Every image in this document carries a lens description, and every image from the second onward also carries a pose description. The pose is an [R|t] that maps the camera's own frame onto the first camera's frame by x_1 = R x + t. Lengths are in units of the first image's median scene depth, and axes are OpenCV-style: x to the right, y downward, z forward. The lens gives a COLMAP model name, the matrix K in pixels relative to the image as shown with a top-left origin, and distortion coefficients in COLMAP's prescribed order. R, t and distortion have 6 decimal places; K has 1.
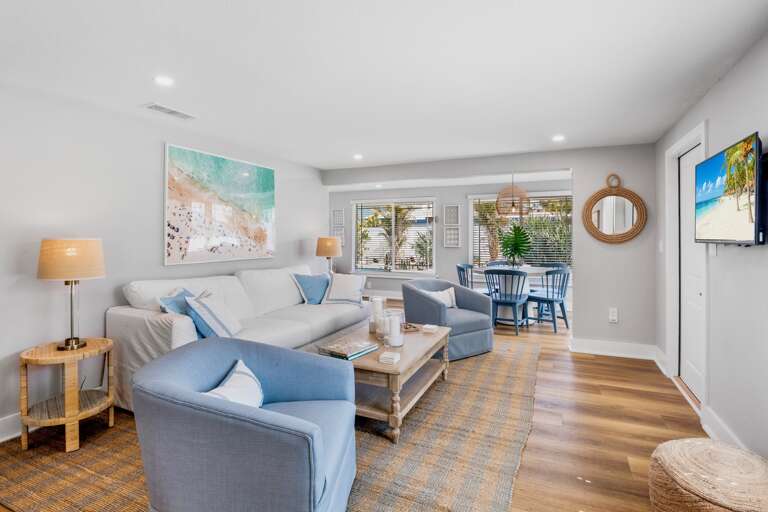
lens RADIAL K [[378.8, 0, 381.5], [0, 378.8, 251.2], [0, 0, 1]] dist [-0.004973, -0.000356]
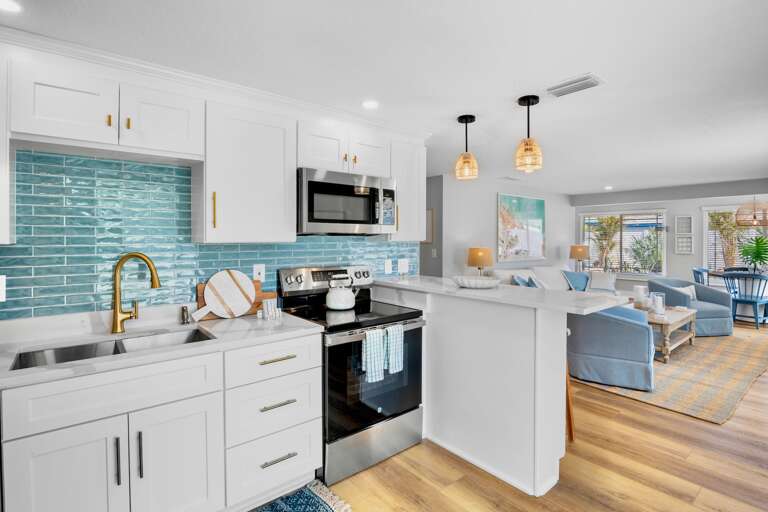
lens RADIAL K [[378.8, 0, 388.1], [0, 378.8, 249.7], [0, 0, 1]] dist [-0.004973, -0.000356]
pose [[0.904036, 0.014172, -0.427221, -0.189364], [-0.017582, 0.999837, -0.004038, -0.002943], [0.427094, 0.011162, 0.904138, -0.569001]]
